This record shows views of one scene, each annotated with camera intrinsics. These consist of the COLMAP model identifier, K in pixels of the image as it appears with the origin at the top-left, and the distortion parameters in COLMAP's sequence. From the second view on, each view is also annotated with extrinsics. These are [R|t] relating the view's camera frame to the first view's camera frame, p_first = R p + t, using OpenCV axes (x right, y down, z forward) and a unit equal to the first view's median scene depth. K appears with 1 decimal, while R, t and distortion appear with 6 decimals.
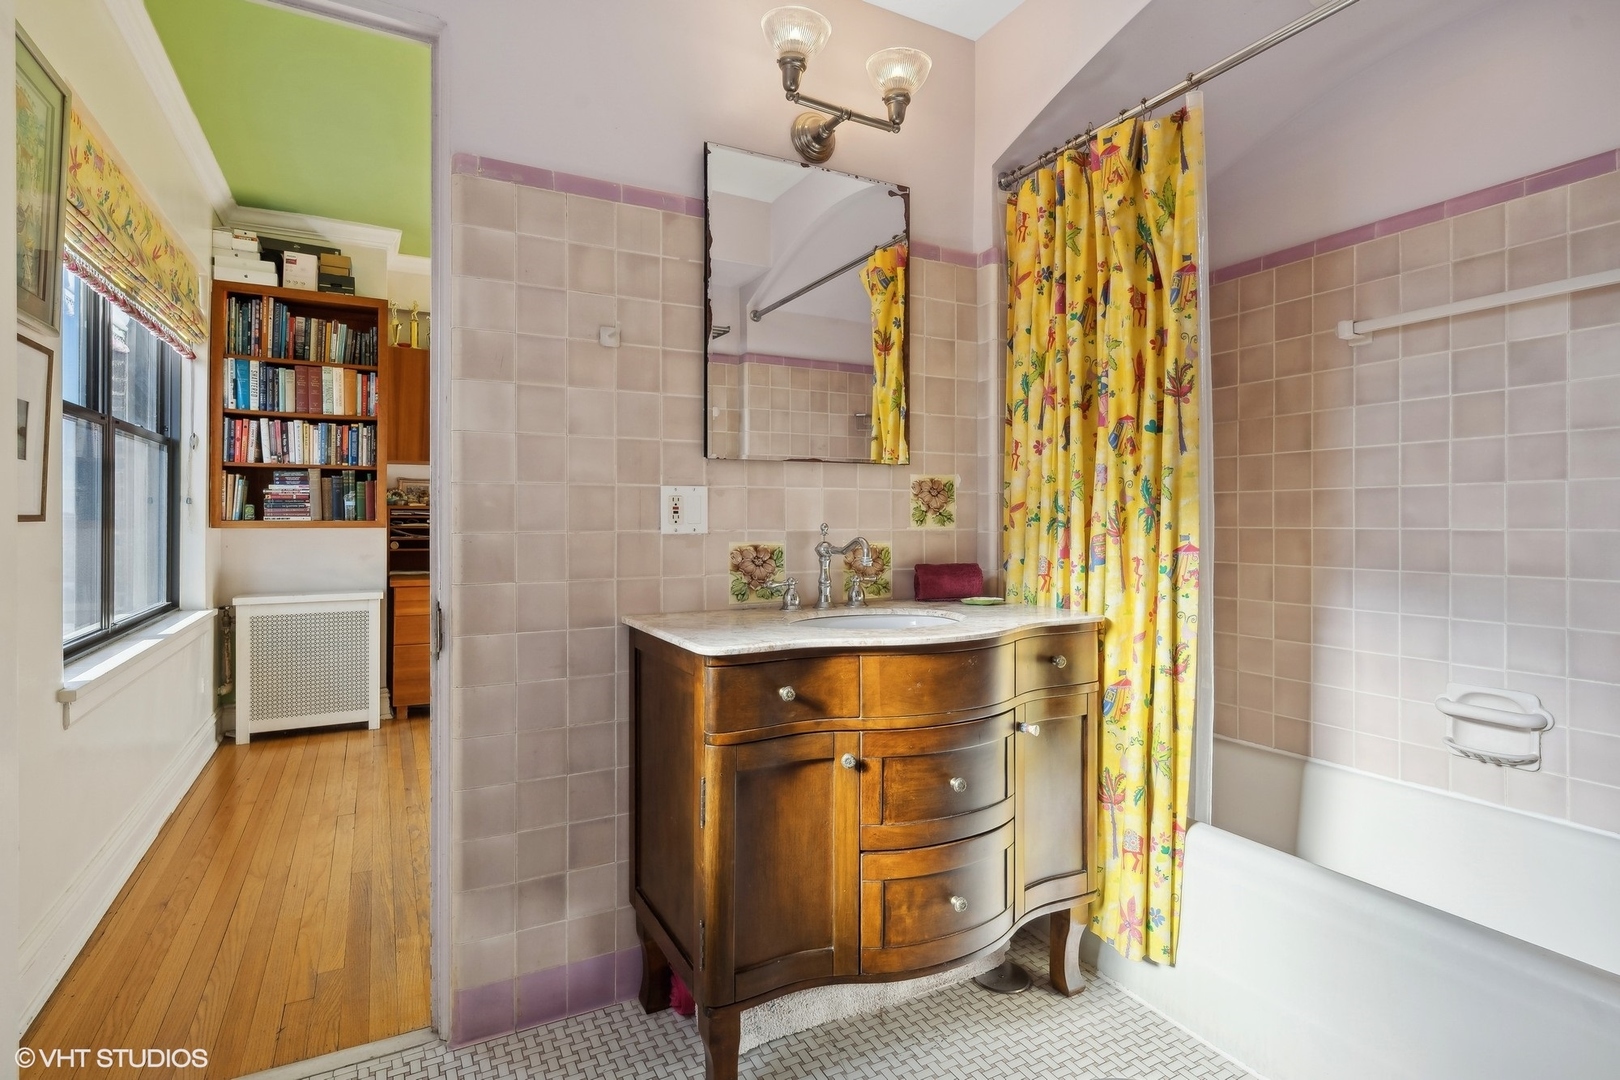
lens RADIAL K [[799.1, 0, 808.2], [0, 799.1, 525.4], [0, 0, 1]] dist [-0.000071, 0.000002]
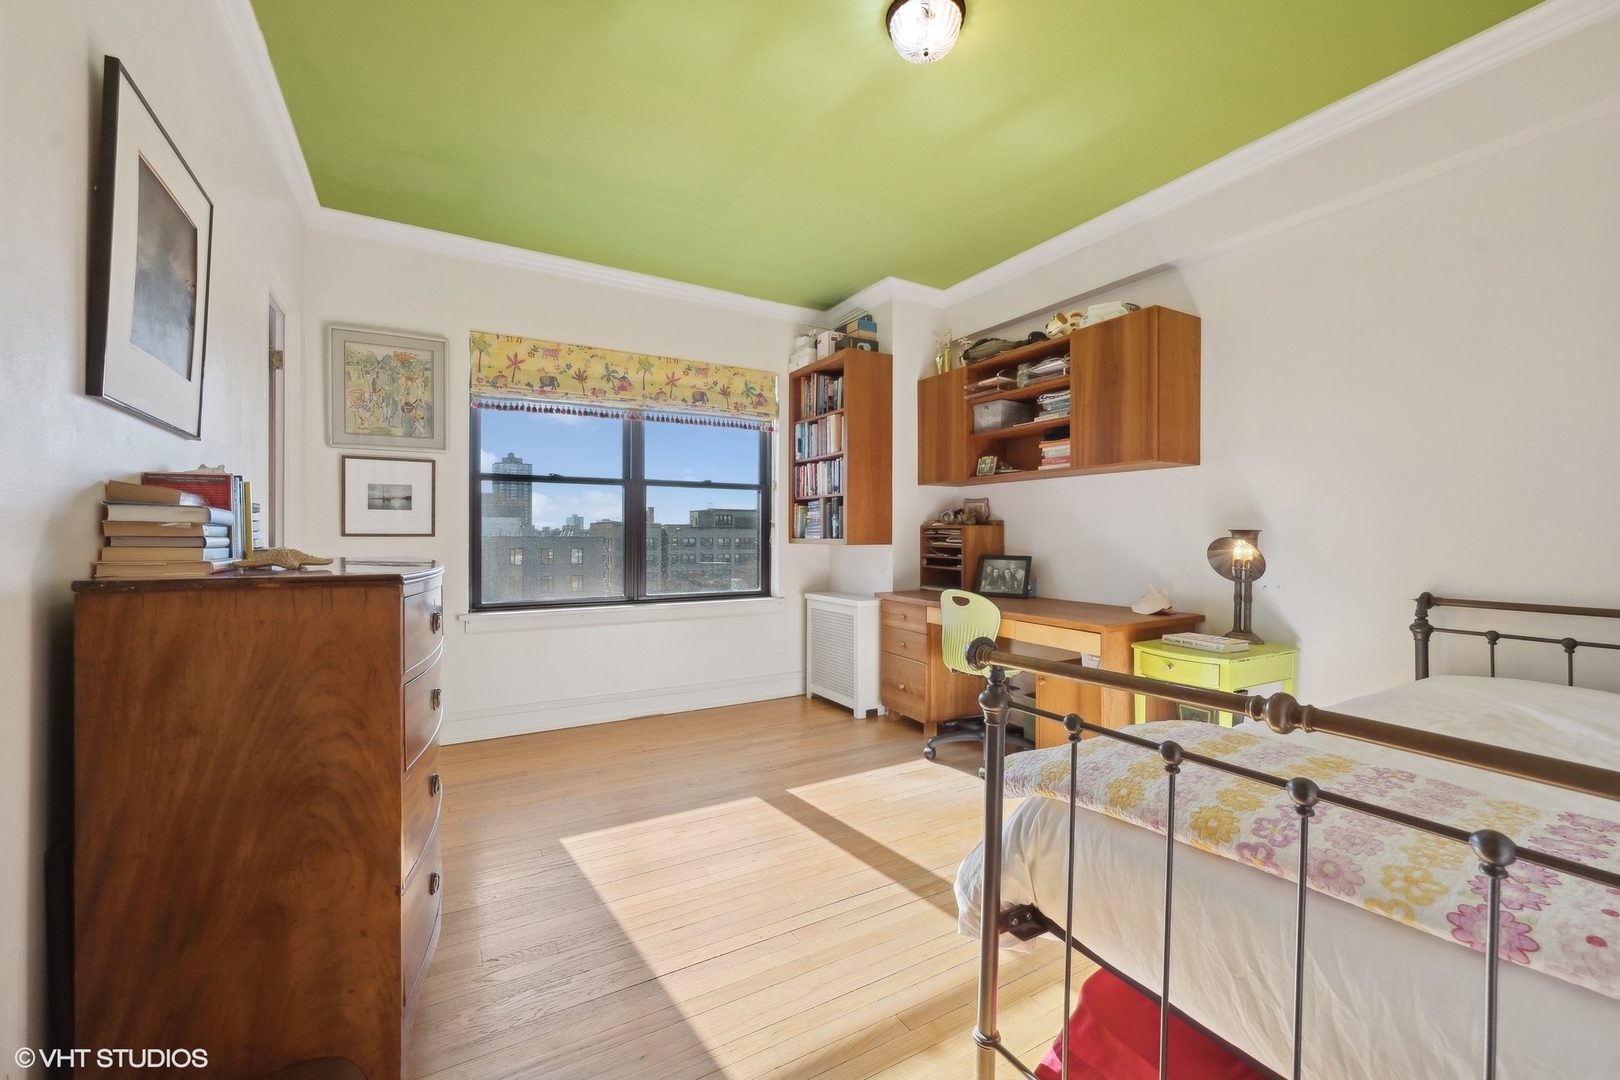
lens RADIAL K [[648.7, 0, 807.9], [0, 648.7, 537.2], [0, 0, 1]] dist [-0.002586, 0.000300]
pose [[0.033086, 0.009862, -0.999404, 0.421463], [-0.013506, 0.999864, 0.009420, -0.016832], [0.999361, 0.013187, 0.033214, 0.945499]]
